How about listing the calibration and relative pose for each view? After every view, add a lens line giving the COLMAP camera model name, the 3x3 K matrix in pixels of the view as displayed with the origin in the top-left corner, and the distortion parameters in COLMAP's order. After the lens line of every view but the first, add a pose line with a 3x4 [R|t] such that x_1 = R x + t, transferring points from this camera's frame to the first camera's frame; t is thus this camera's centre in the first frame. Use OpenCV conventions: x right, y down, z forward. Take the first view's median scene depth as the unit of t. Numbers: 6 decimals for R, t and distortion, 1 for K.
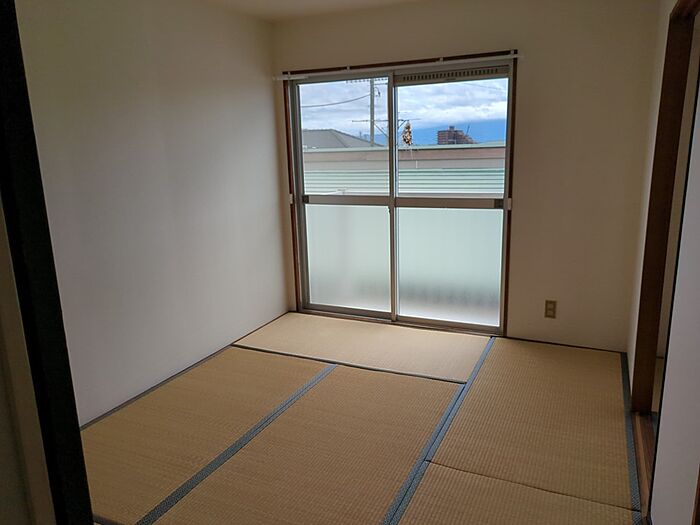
lens RADIAL K [[529.7, 0, 344.9], [0, 529.7, 265.1], [0, 0, 1]] dist [0.026188, -0.009485]
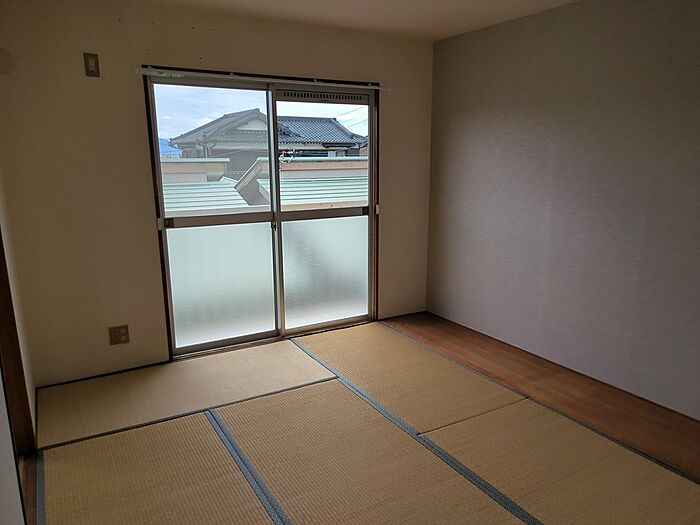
lens RADIAL K [[529.7, 0, 344.9], [0, 529.7, 265.1], [0, 0, 1]] dist [0.026188, -0.009485]
pose [[0.559259, -0.152468, 0.814851, -0.684194], [0.172358, 0.982847, 0.065607, -0.076305], [-0.810877, 0.103755, 0.575946, 0.355482]]
